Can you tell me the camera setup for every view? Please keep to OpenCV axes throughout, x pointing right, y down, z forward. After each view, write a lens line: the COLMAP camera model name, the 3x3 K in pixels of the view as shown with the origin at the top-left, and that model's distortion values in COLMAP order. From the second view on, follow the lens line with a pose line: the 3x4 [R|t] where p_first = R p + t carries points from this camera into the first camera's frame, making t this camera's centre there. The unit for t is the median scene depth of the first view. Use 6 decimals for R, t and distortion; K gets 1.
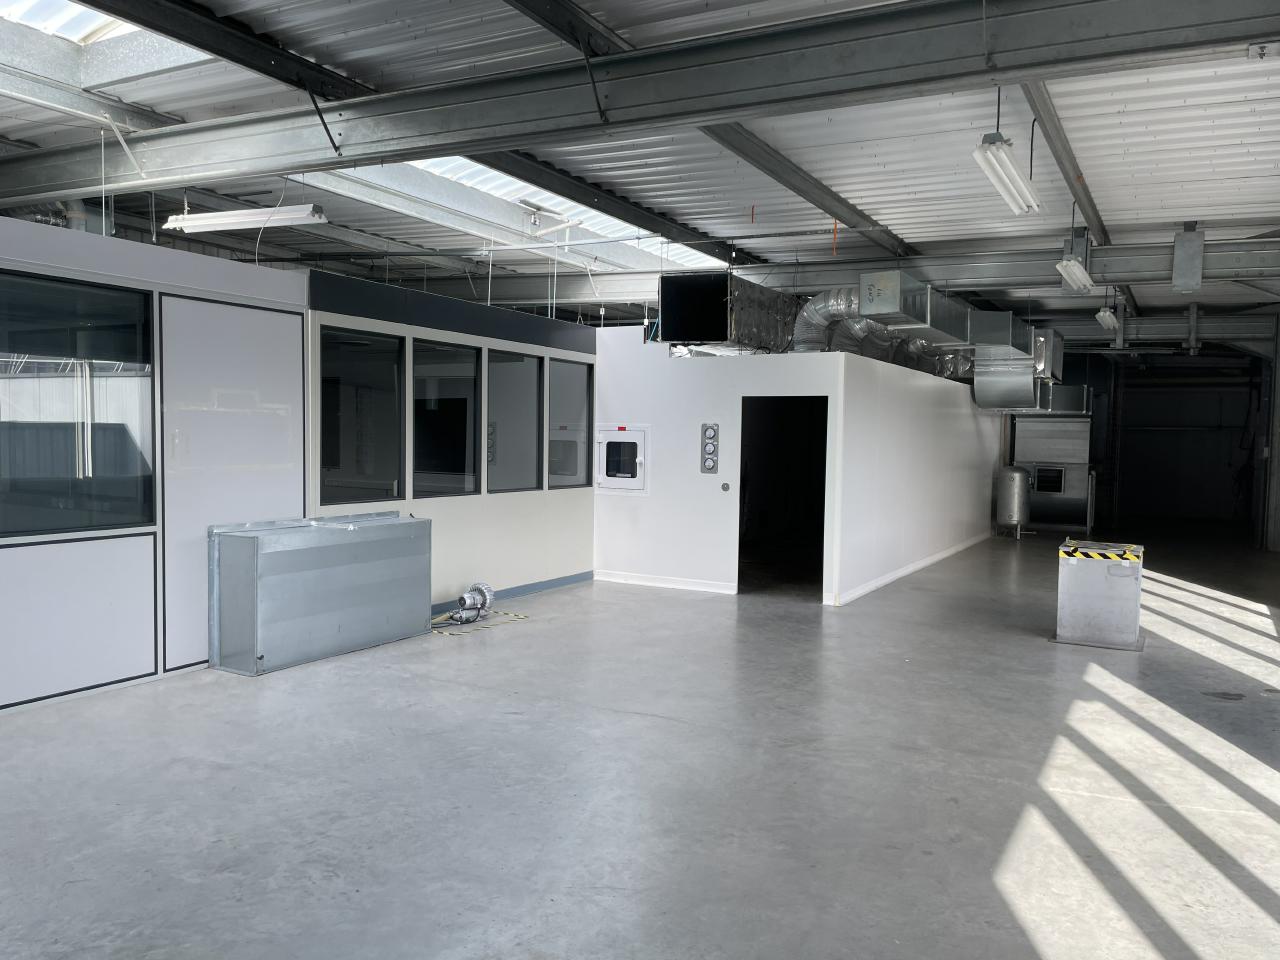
lens RADIAL K [[964.8, 0, 647.4], [0, 964.8, 501.3], [0, 0, 1]] dist [0.086411, -0.109230]
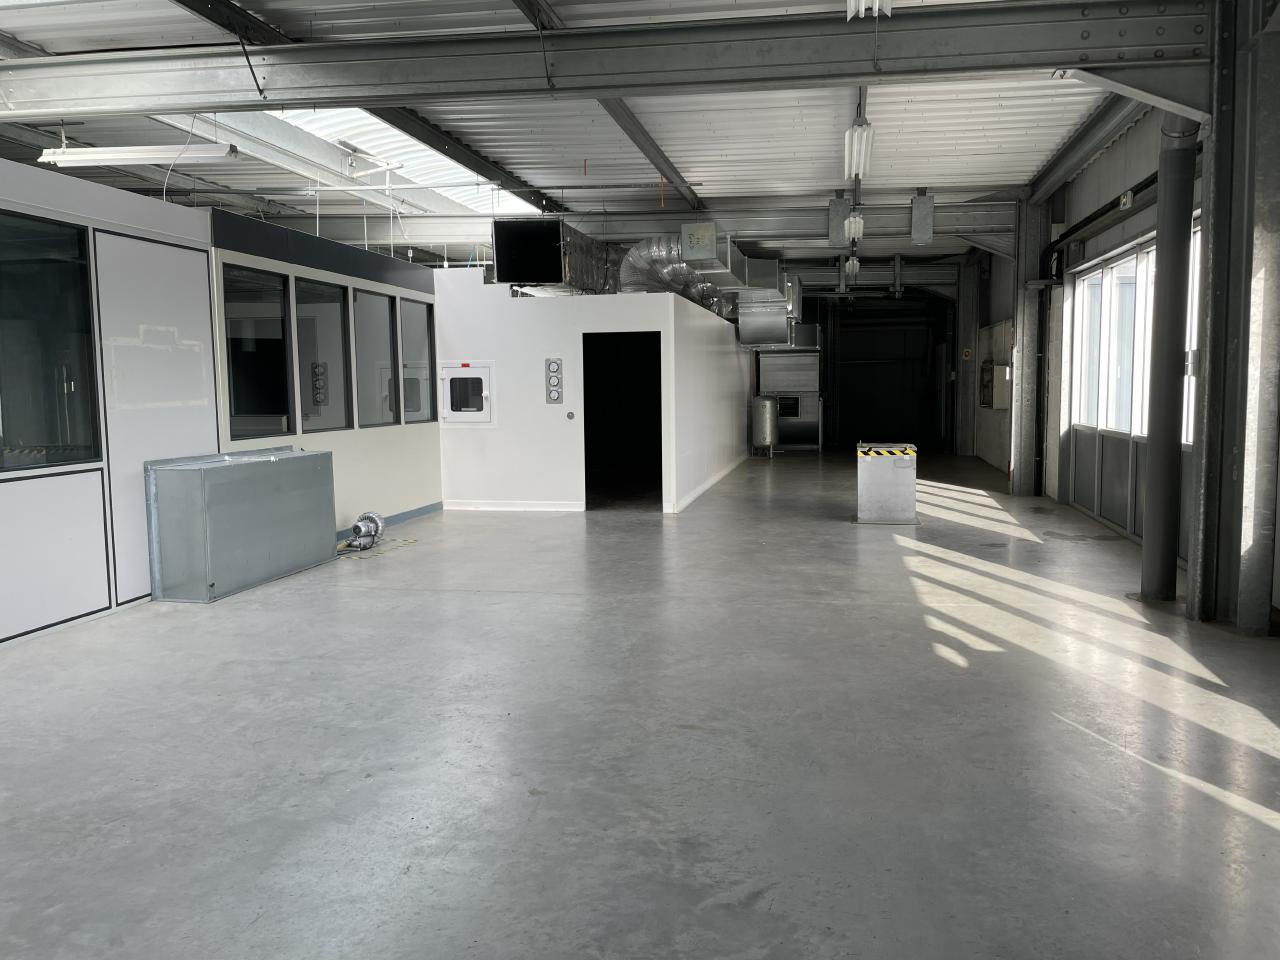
lens RADIAL K [[964.8, 0, 648.8], [0, 964.8, 484.4], [0, 0, 1]] dist [0.086411, -0.109230]
pose [[0.950407, -0.061093, 0.304949, -0.193844], [0.050404, 0.997811, 0.042812, 0.023583], [-0.306897, -0.025318, 0.951406, -0.093499]]
